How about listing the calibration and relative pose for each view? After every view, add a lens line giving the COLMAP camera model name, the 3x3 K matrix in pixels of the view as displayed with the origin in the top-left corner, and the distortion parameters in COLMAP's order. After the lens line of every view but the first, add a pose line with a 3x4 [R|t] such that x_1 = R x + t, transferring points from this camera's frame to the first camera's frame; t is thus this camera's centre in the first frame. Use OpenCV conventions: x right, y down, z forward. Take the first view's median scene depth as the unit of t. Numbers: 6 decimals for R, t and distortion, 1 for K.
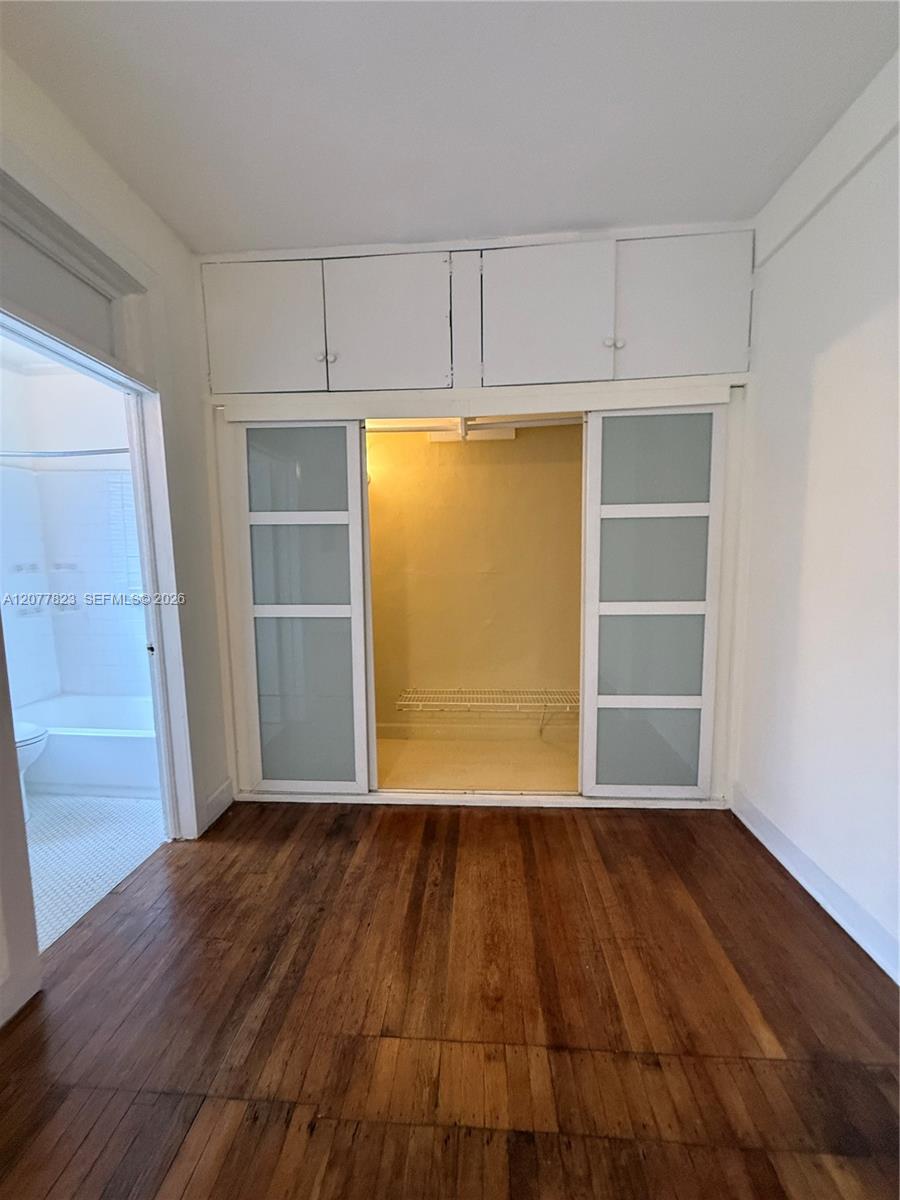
lens RADIAL K [[477.4, 0, 450.8], [0, 477.4, 600.2], [0, 0, 1]] dist [0.003226, -0.000219]
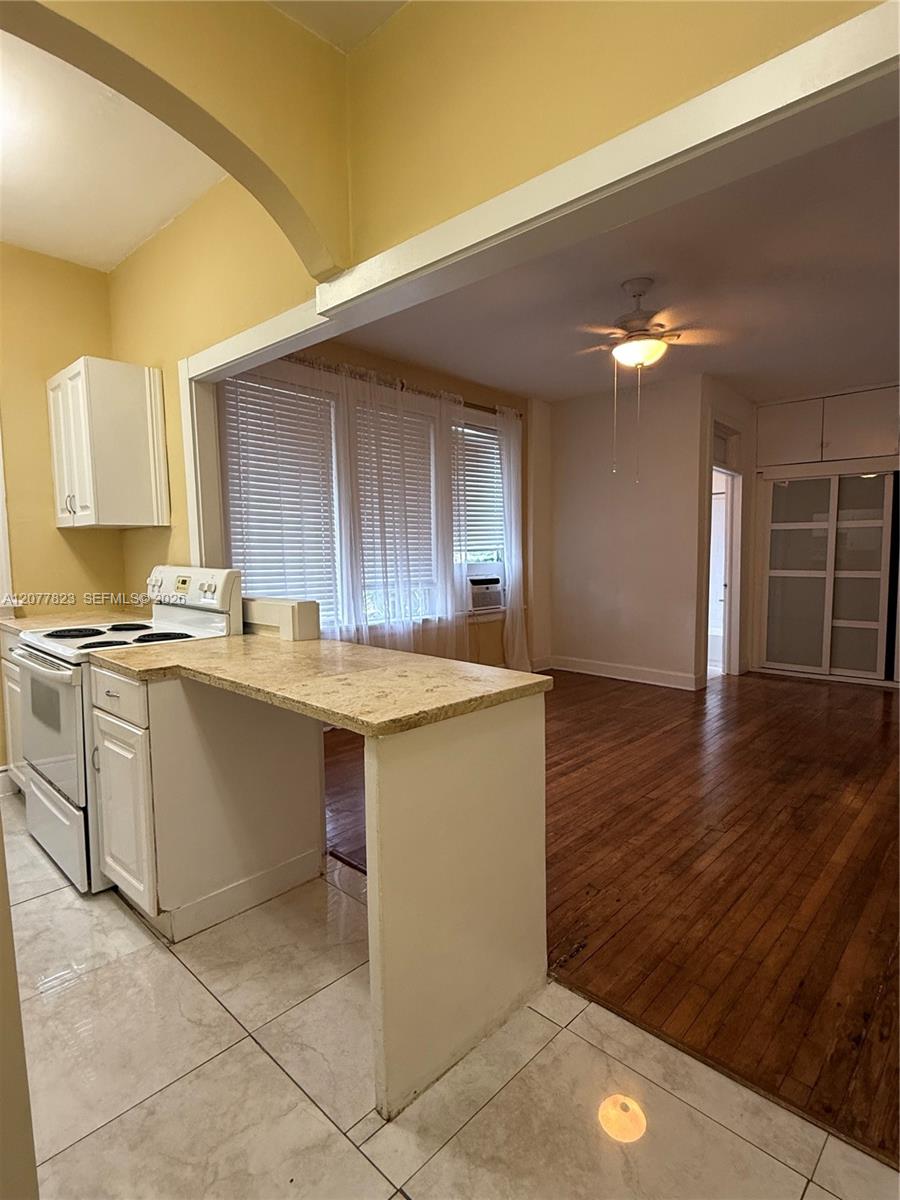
lens RADIAL K [[621.9, 0, 452.9], [0, 621.9, 599.1], [0, 0, 1]] dist [0.010902, 0.001728]
pose [[0.773065, 0.053952, -0.632028, 0.264086], [-0.068828, 0.997628, 0.000974, 0.269905], [0.630581, 0.042748, 0.774945, -2.253956]]
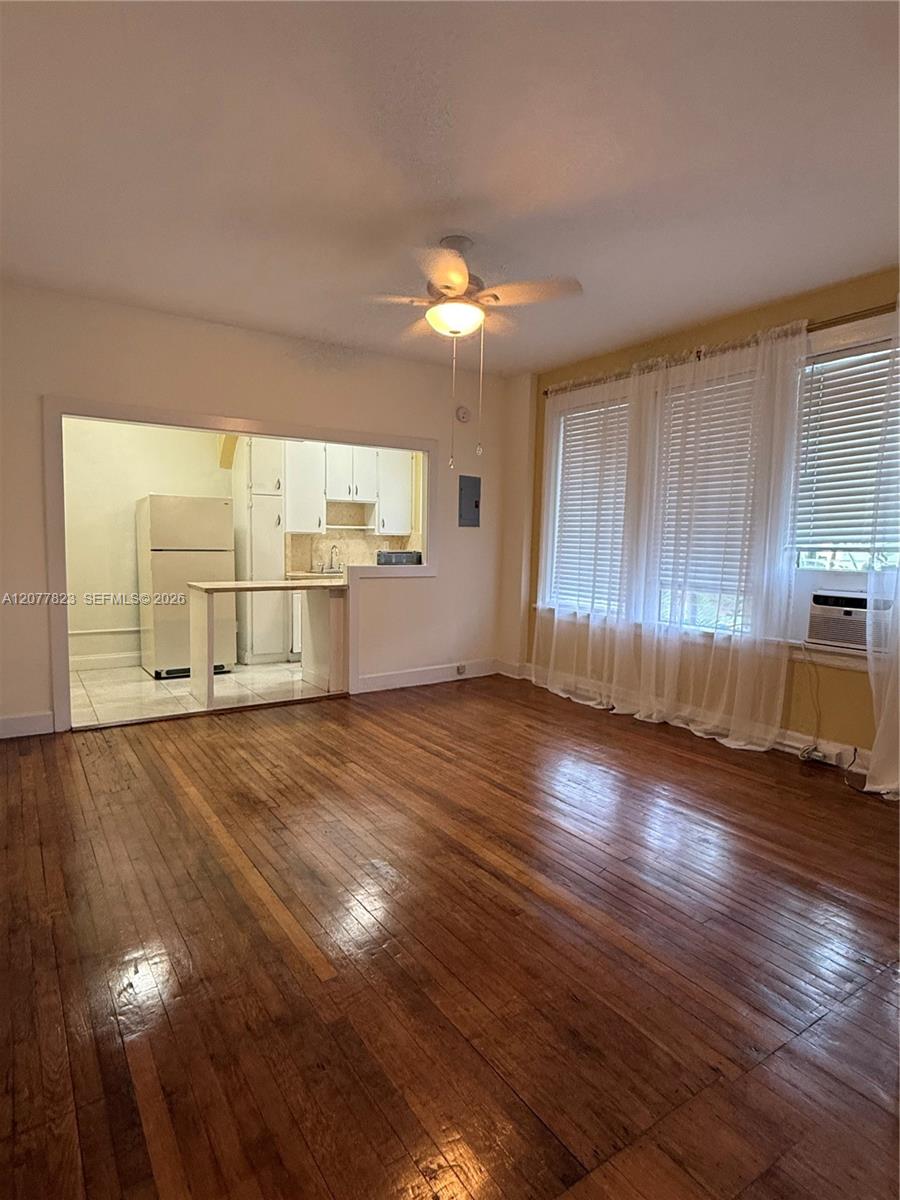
lens RADIAL K [[660.9, 0, 454.9], [0, 660.9, 600.0], [0, 0, 1]] dist [0.001374, 0.000601]
pose [[-0.793674, 0.045528, -0.606638, 0.555455], [-0.077373, 0.981543, 0.174893, -0.067423], [0.603403, 0.185746, -0.775502, 0.884881]]
